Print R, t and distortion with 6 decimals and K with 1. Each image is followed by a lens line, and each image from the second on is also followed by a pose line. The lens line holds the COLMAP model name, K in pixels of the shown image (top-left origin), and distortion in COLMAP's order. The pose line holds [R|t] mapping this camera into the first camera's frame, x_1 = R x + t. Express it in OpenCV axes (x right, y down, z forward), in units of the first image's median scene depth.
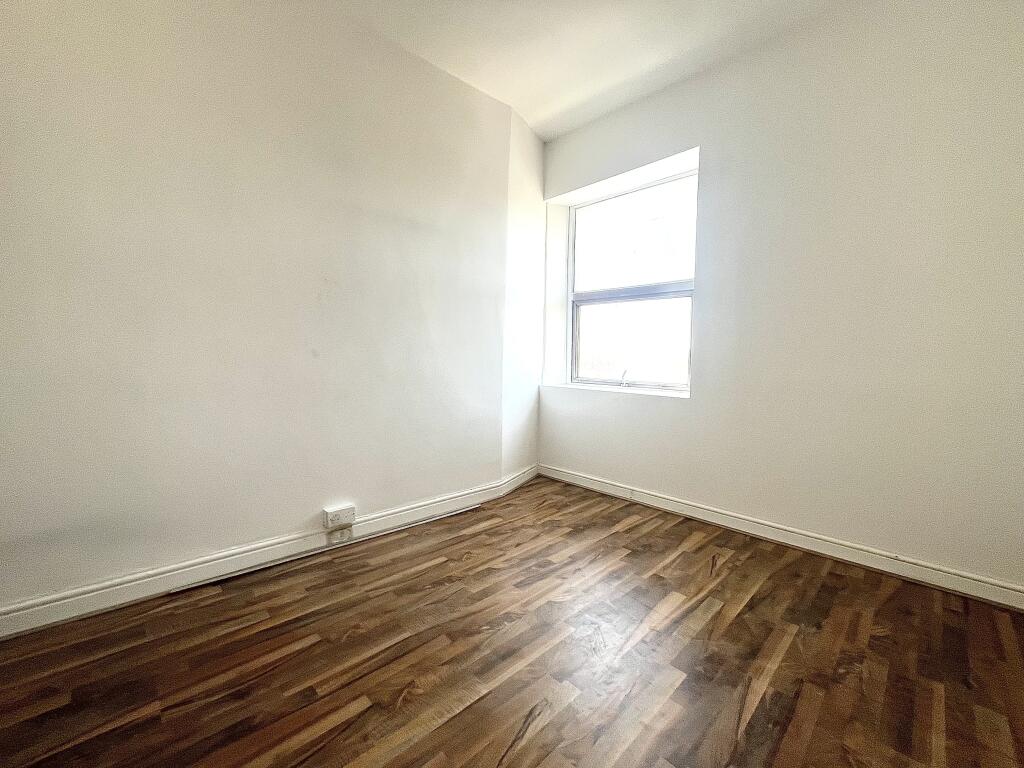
lens RADIAL K [[416.0, 0, 515.6], [0, 416.0, 379.3], [0, 0, 1]] dist [0.001008, -0.000277]
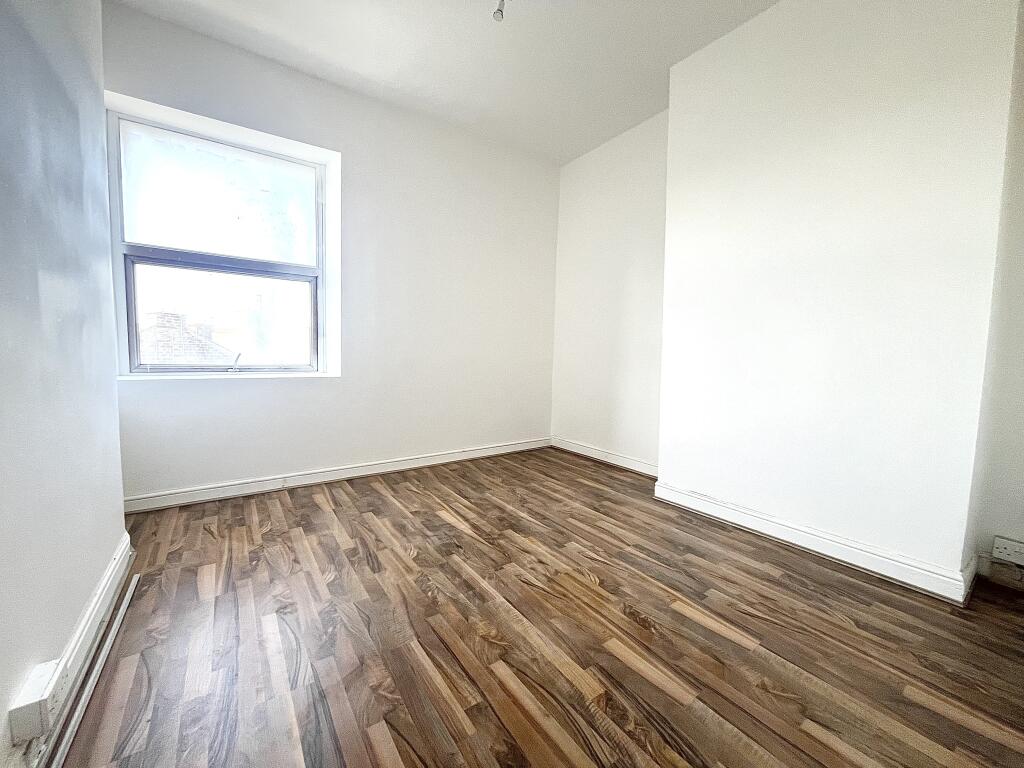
lens RADIAL K [[416.0, 0, 515.6], [0, 416.0, 379.3], [0, 0, 1]] dist [0.001008, -0.000277]
pose [[0.154649, -0.091992, 0.983677, -0.729159], [0.028131, 0.995662, 0.088690, -0.040307], [-0.987569, 0.013956, 0.156566, 0.409146]]
